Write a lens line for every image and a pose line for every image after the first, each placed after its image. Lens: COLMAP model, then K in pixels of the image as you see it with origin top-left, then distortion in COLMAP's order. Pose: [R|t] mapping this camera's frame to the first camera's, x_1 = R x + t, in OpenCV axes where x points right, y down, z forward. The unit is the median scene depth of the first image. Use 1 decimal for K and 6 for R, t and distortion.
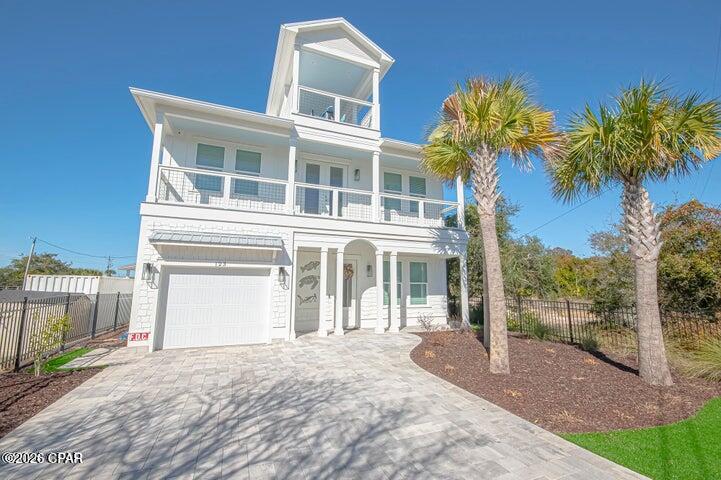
lens RADIAL K [[317.0, 0, 365.3], [0, 317.0, 240.9], [0, 0, 1]] dist [-0.000362, -0.005450]
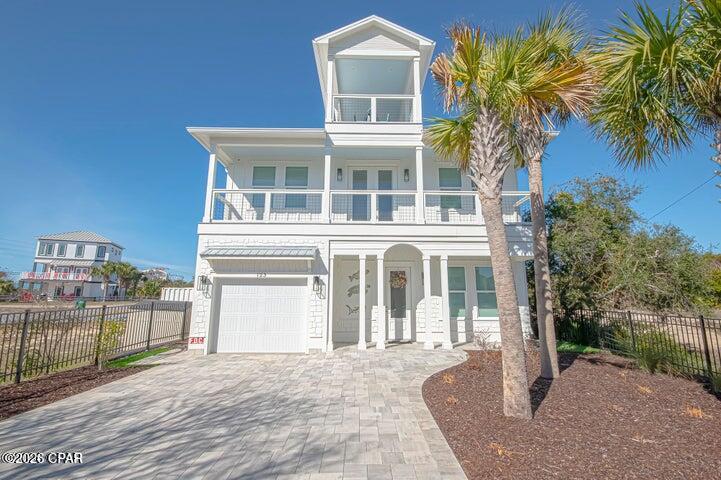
lens RADIAL K [[317.0, 0, 364.9], [0, 317.0, 240.6], [0, 0, 1]] dist [-0.000362, -0.005450]
pose [[0.930658, -0.065713, -0.359941, 0.245410], [0.054722, 0.997674, -0.040655, 0.019518], [0.361775, 0.018139, 0.932089, 0.127835]]
